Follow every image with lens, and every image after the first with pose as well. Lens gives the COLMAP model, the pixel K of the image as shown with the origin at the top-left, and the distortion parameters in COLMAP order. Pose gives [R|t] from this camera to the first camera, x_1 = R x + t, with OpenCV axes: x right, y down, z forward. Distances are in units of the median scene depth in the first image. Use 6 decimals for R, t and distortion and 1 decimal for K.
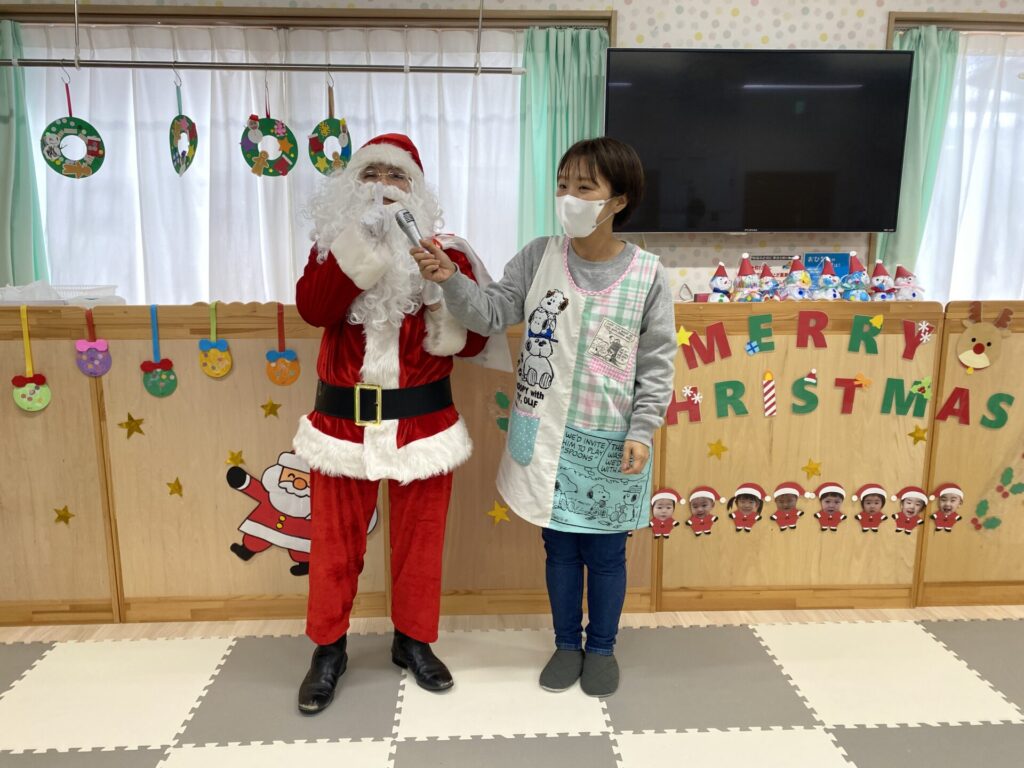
lens RADIAL K [[790.3, 0, 507.6], [0, 790.3, 392.9], [0, 0, 1]] dist [0.009411, -0.011215]
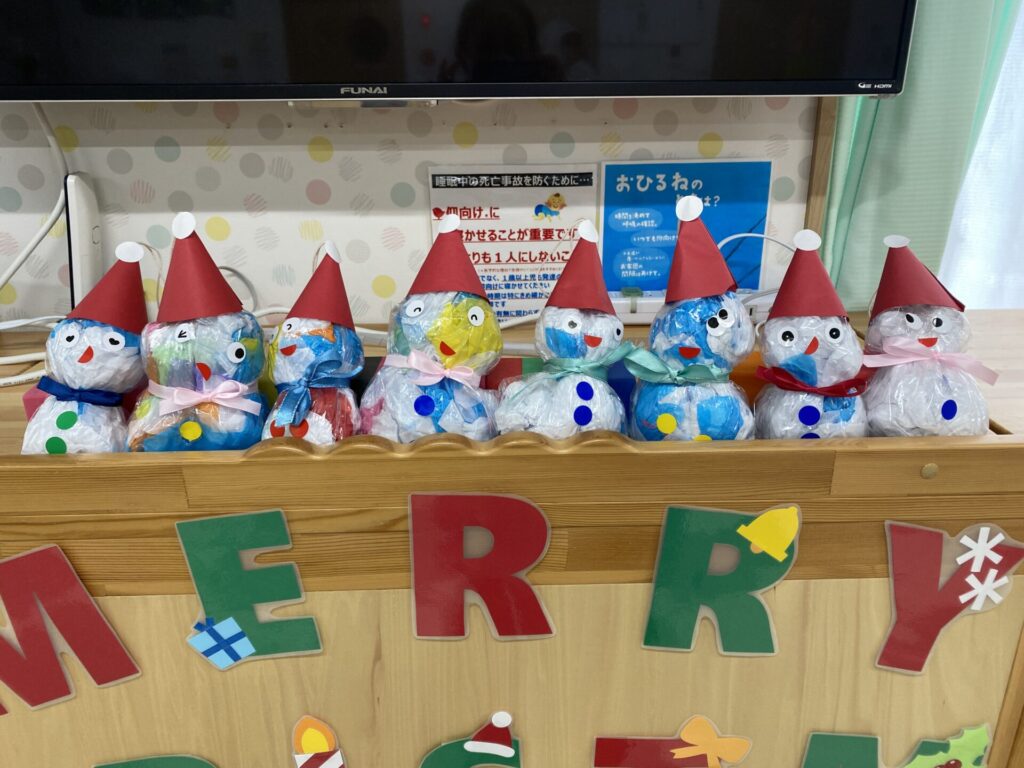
lens RADIAL K [[790.3, 0, 520.2], [0, 790.3, 375.5], [0, 0, 1]] dist [0.009411, -0.011215]
pose [[0.999979, -0.006041, -0.002173, 0.395160], [0.006323, 0.985318, 0.170613, -0.170671], [0.001110, -0.170623, 0.985336, 0.785623]]
